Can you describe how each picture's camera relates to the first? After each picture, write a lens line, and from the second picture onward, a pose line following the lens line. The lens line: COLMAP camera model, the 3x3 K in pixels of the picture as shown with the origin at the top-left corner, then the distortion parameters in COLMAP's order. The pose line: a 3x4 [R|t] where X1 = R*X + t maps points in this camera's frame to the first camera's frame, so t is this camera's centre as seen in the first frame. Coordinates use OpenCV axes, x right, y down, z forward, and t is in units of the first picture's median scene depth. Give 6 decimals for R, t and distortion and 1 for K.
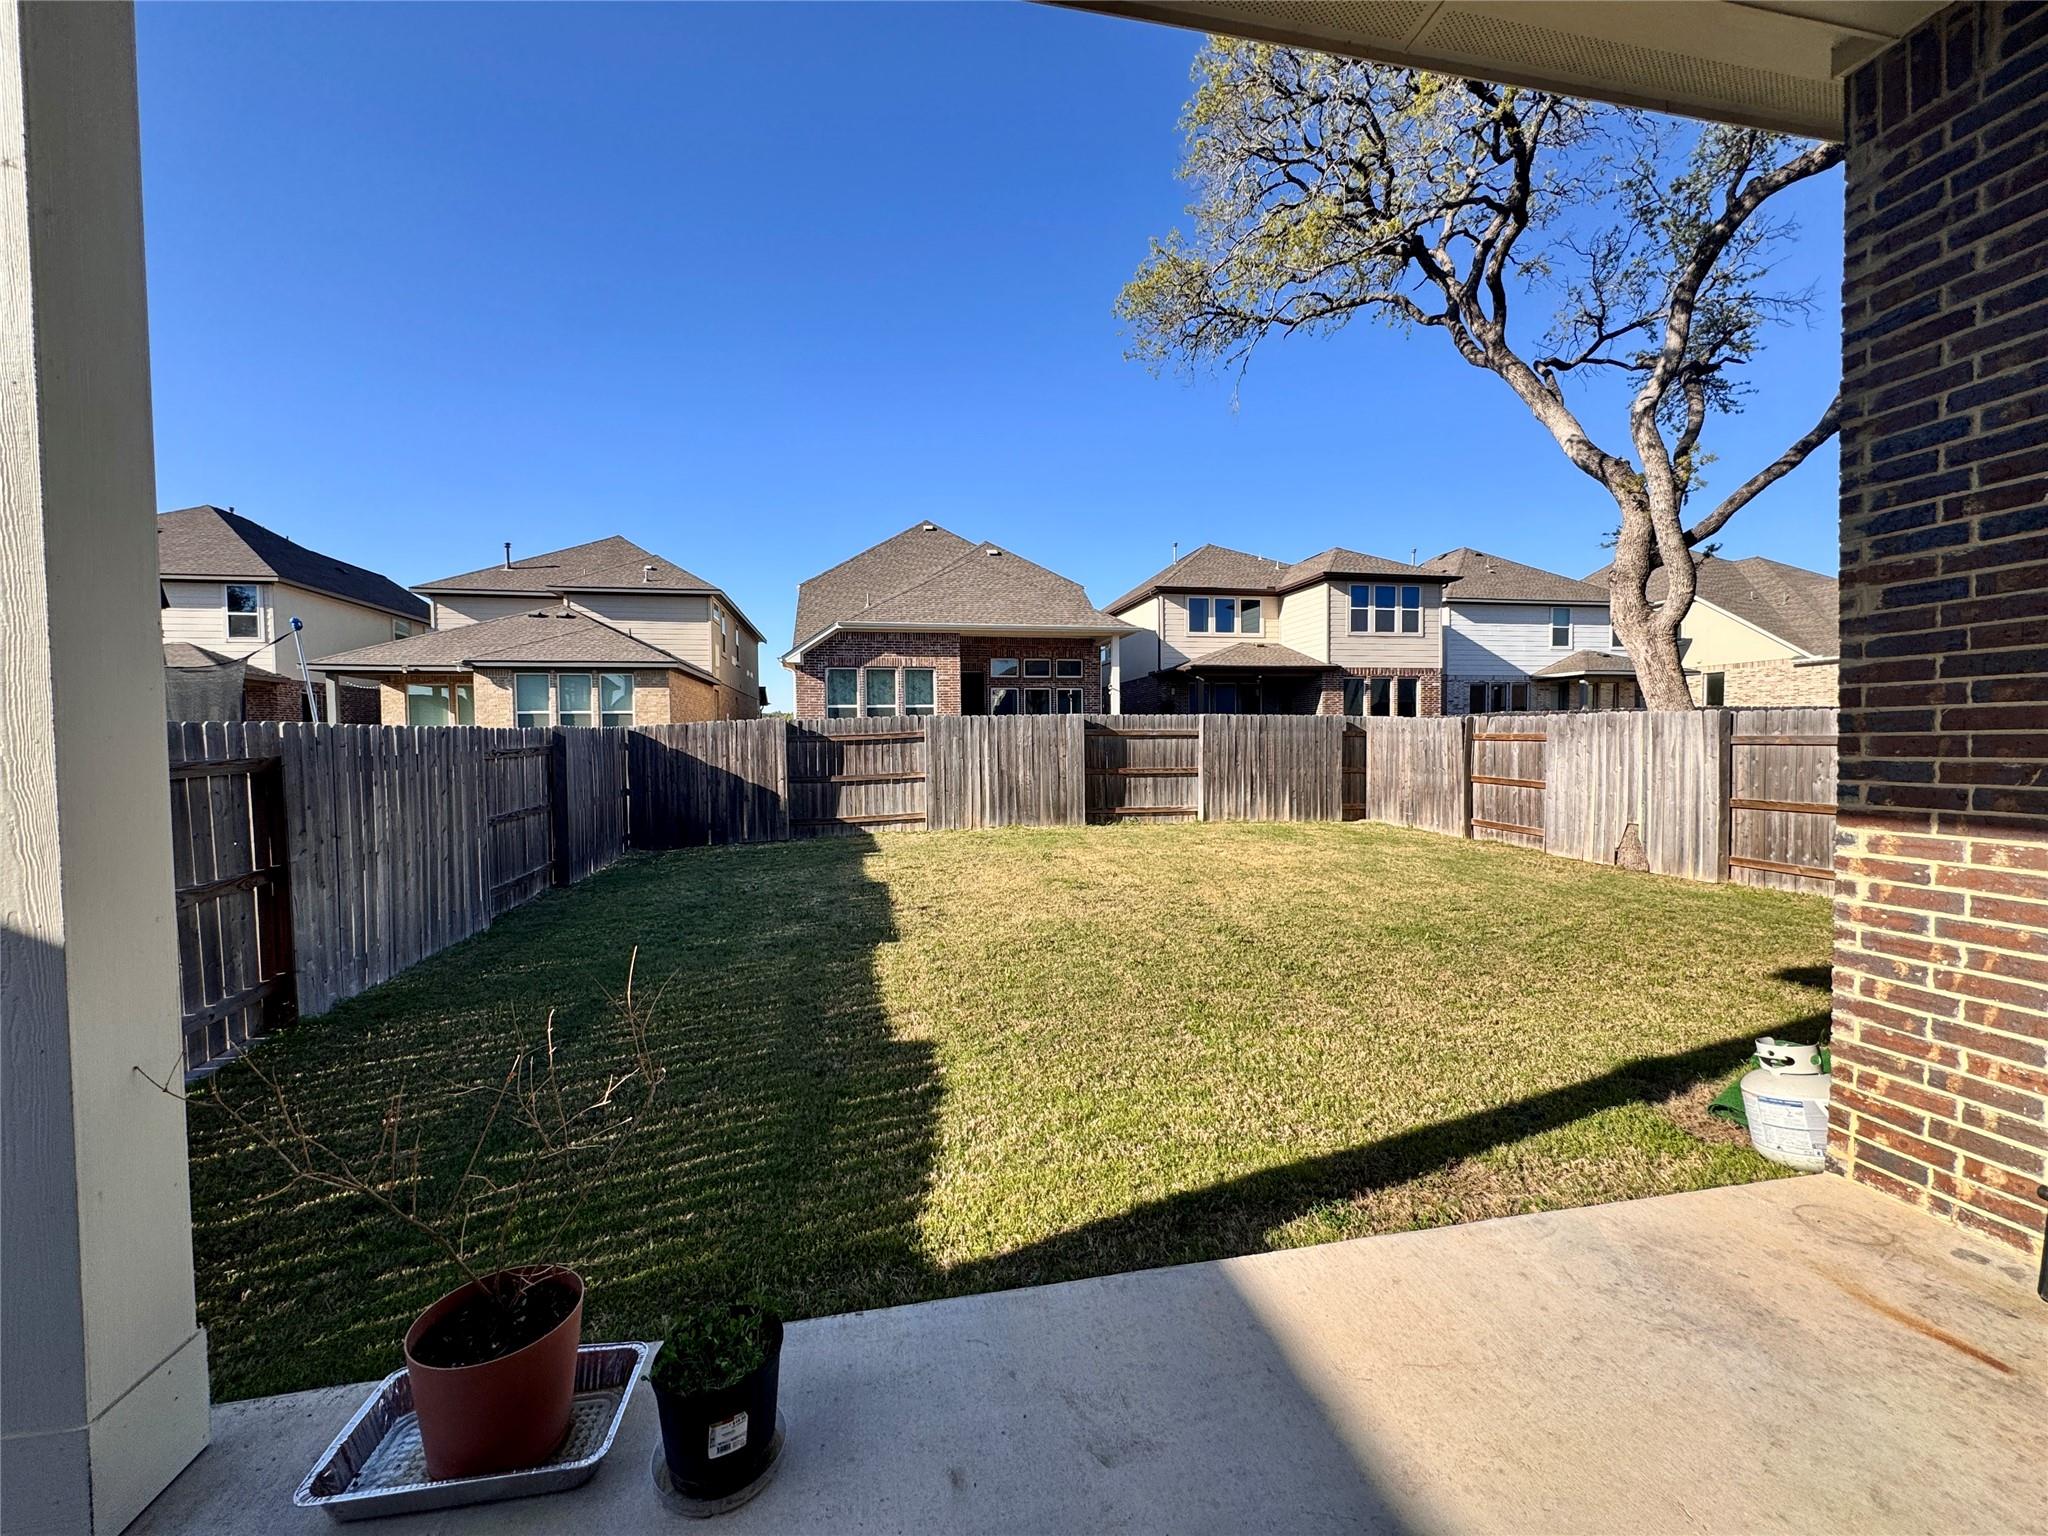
lens RADIAL K [[815.7, 0, 1024.0], [0, 815.7, 770.4], [0, 0, 1]] dist [0.000204, 0.000124]
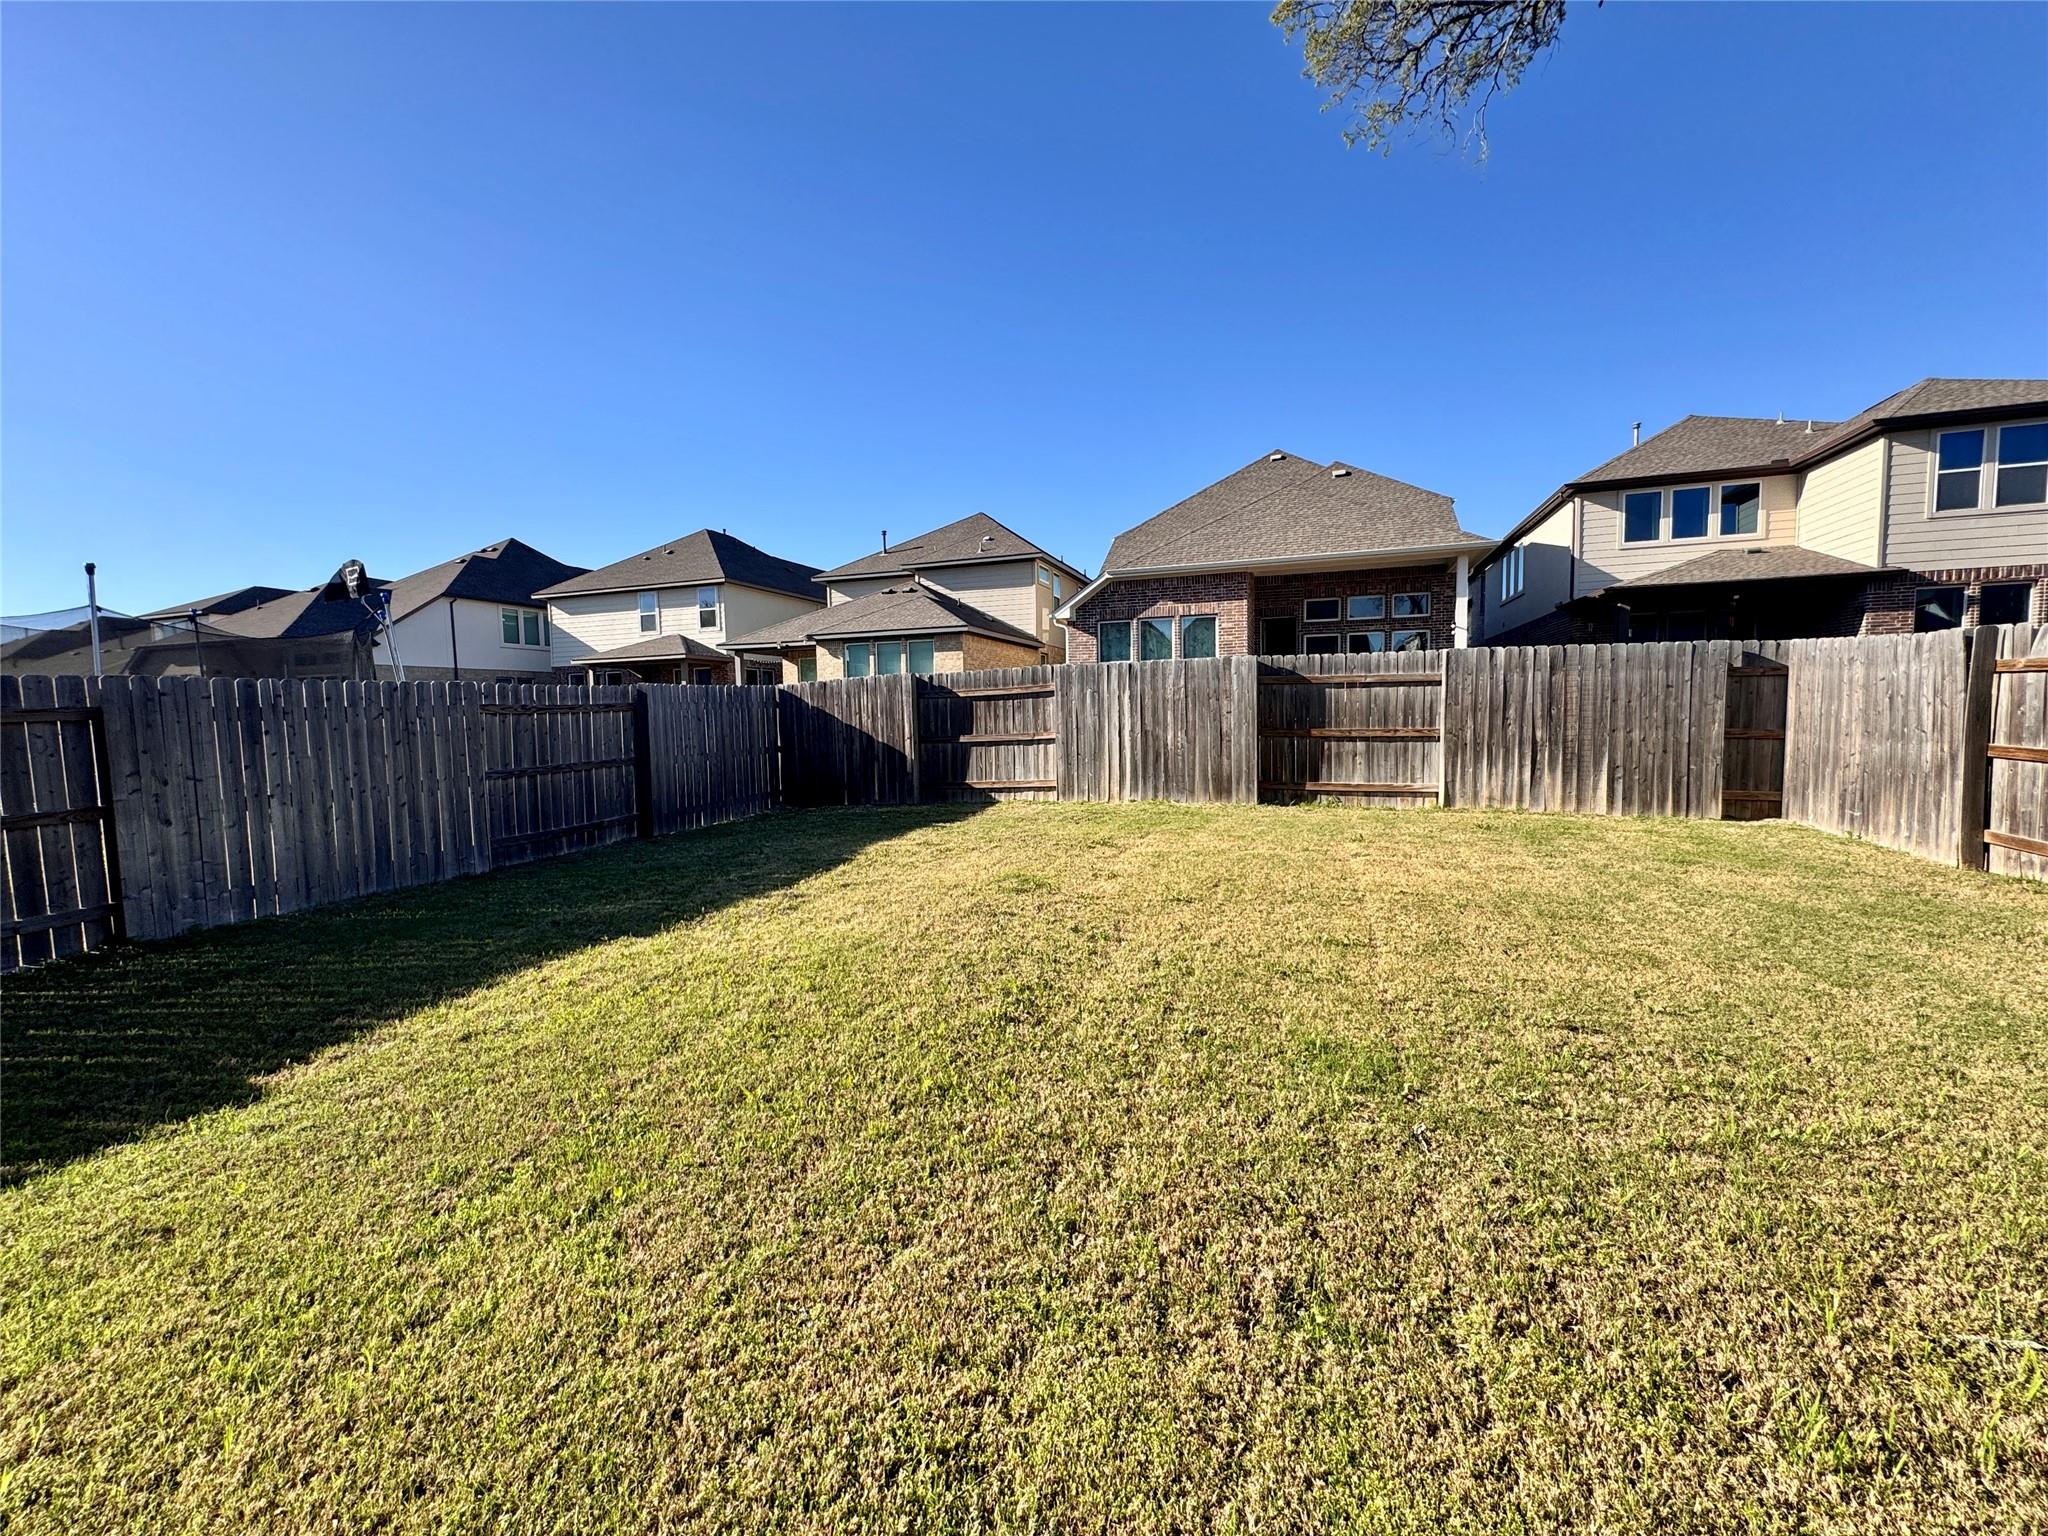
lens RADIAL K [[815.7, 0, 1024.0], [0, 815.7, 770.4], [0, 0, 1]] dist [0.000204, 0.000124]
pose [[0.860066, 0.029811, -0.509311, 0.280910], [-0.007891, 0.998949, 0.045145, 0.004073], [0.510122, -0.034808, 0.859397, 0.254263]]
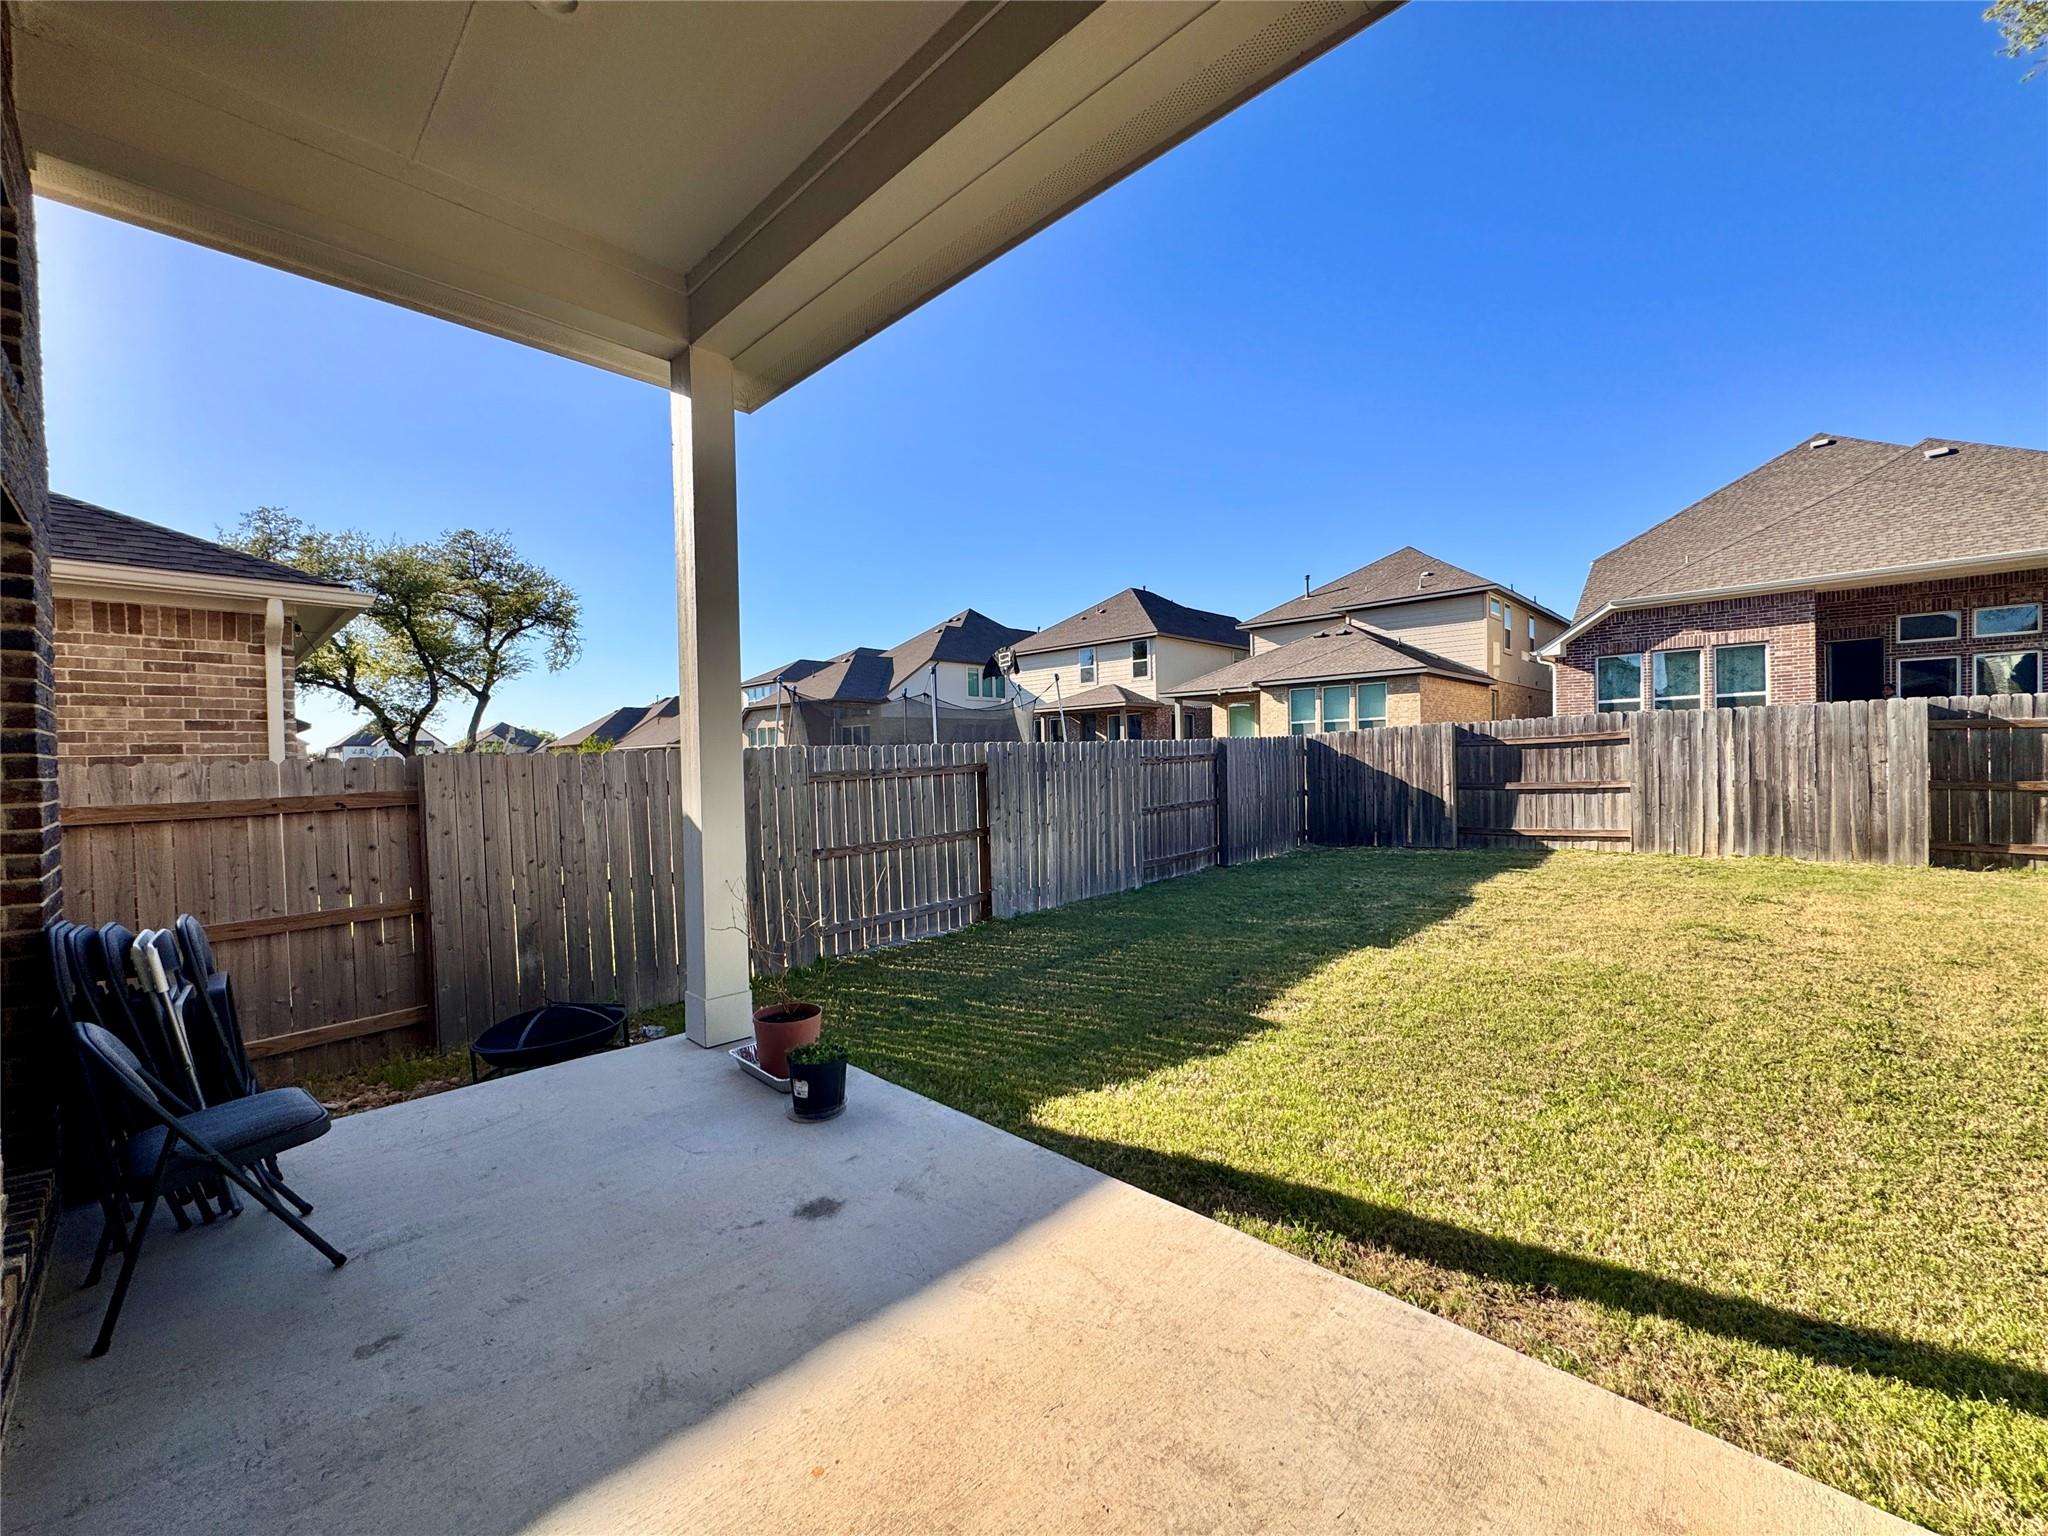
lens RADIAL K [[815.7, 0, 1024.0], [0, 815.7, 770.4], [0, 0, 1]] dist [0.000204, 0.000124]
pose [[0.570461, 0.010610, -0.821256, 0.203821], [-0.013396, 0.999904, 0.003613, -0.003057], [0.821216, 0.008941, 0.570548, 0.031285]]
